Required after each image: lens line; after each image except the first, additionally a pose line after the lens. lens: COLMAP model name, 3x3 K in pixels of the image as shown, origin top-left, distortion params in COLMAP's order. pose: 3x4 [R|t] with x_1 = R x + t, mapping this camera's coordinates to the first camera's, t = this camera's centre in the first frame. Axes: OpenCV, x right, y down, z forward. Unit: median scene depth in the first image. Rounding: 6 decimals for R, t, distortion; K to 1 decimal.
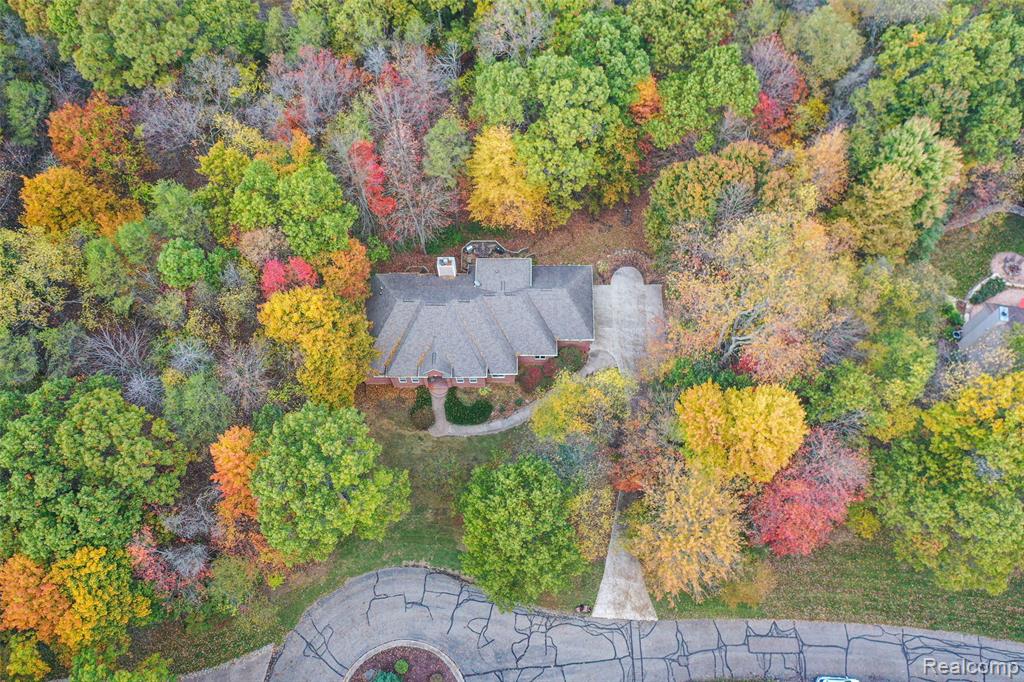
lens RADIAL K [[814.3, 0, 507.7], [0, 814.3, 337.4], [0, 0, 1]] dist [0.009192, -0.006109]
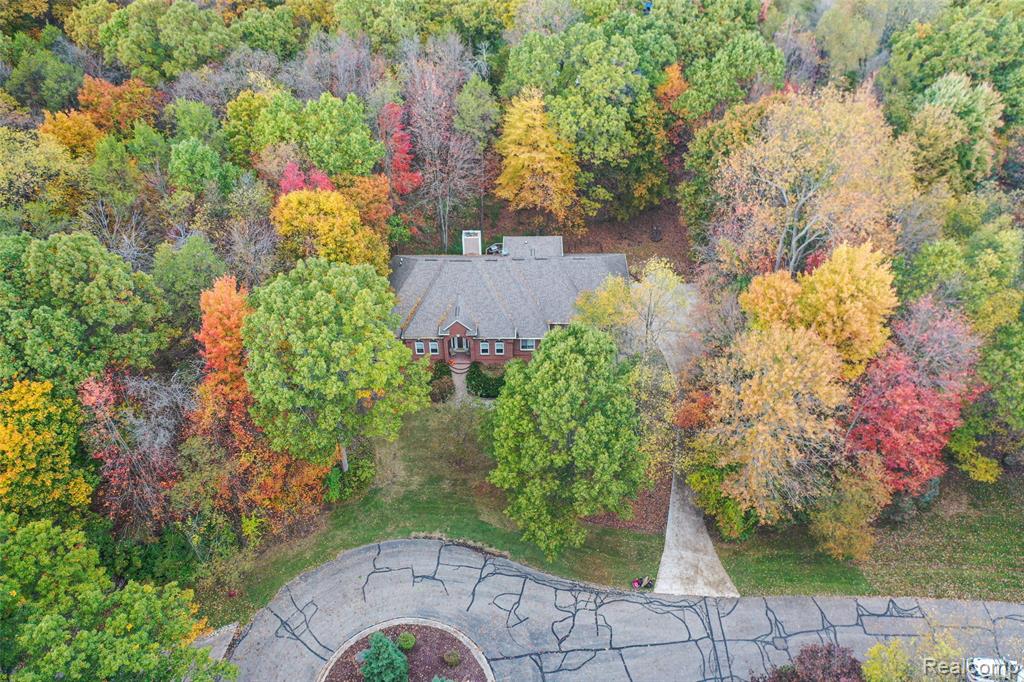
lens RADIAL K [[814.3, 0, 507.7], [0, 814.3, 337.4], [0, 0, 1]] dist [0.009192, -0.006109]
pose [[0.999929, 0.010456, 0.005732, -0.042737], [-0.007517, 0.925915, -0.377657, 0.412337], [-0.009256, 0.377587, 0.925928, 0.194328]]
